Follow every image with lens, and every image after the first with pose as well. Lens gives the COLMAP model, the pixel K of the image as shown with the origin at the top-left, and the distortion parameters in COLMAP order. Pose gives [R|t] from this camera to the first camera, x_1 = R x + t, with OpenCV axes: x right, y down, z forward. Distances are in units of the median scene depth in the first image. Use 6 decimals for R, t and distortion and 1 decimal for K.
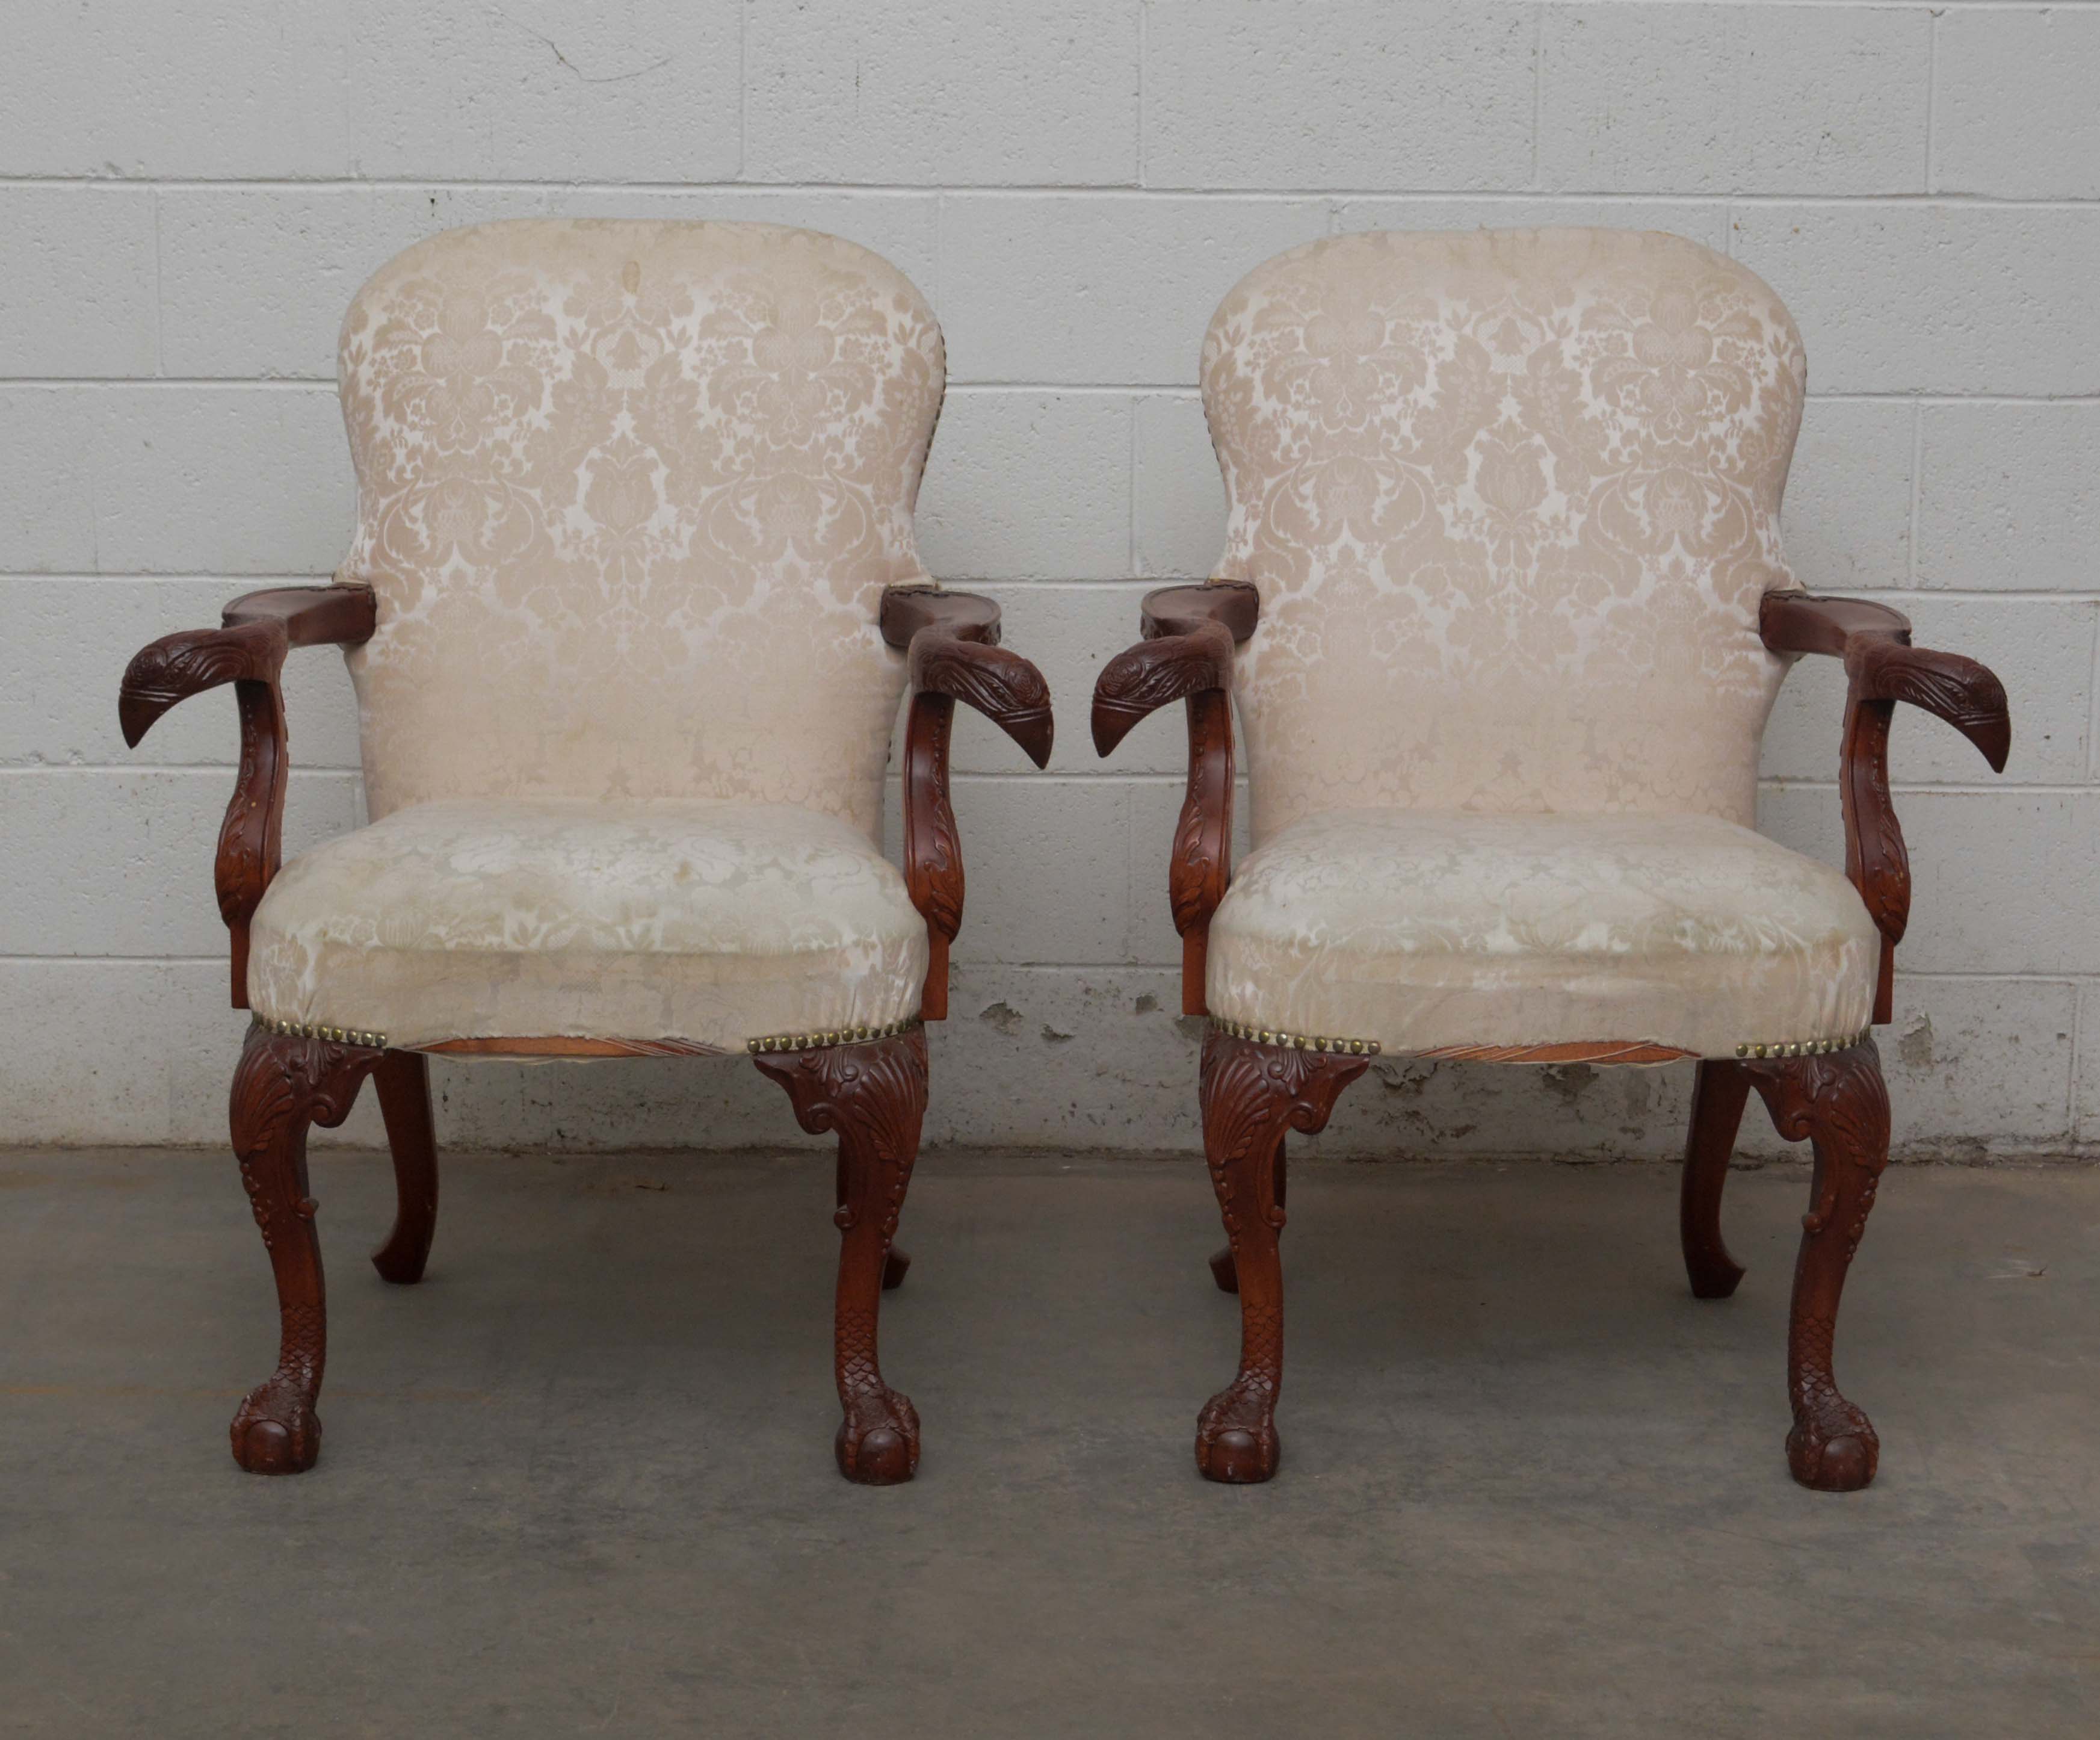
lens RADIAL K [[4681.5, 0, 1066.9], [0, 4681.5, 850.4], [0, 0, 1]] dist [-0.053442, 0.000000]
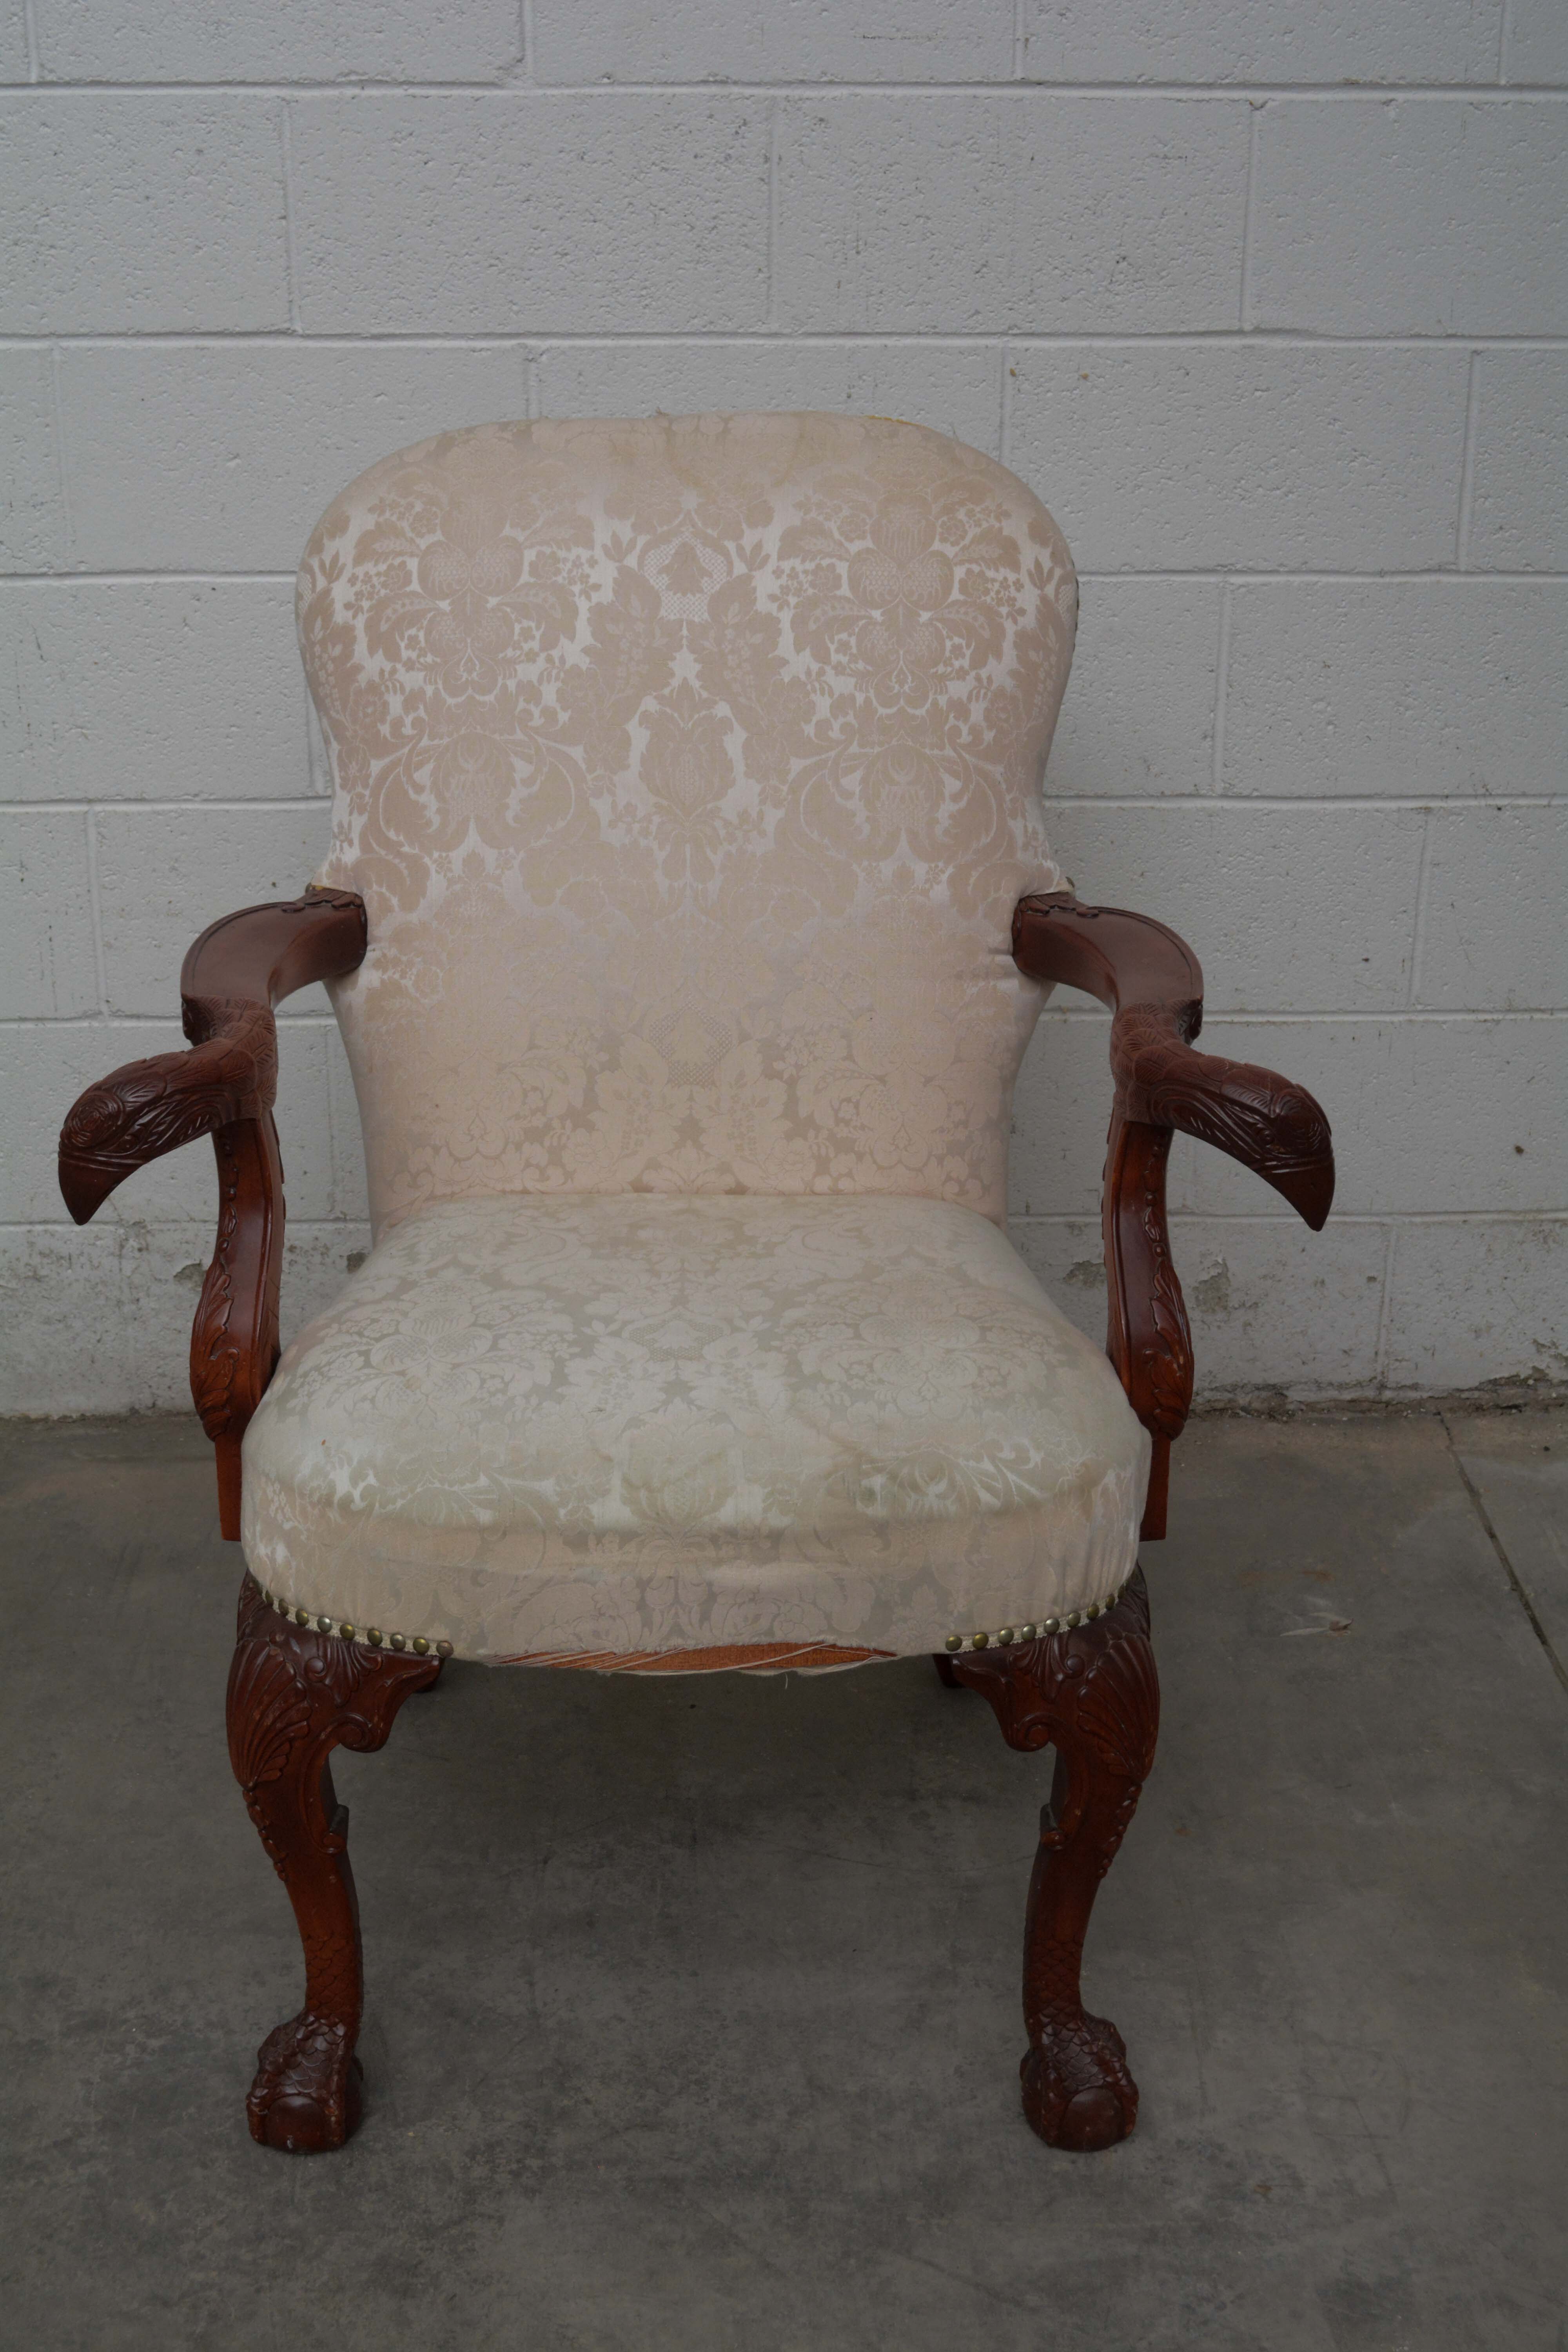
lens RADIAL K [[3020.9, 0, 750.9], [0, 3020.9, 1197.1], [0, 0, 1]] dist [-0.037403, 0.000000]
pose [[0.999718, -0.014432, 0.018884, 0.084308], [0.010610, 0.981965, 0.188764, -0.091098], [-0.021268, -0.188510, 0.981841, 0.444847]]
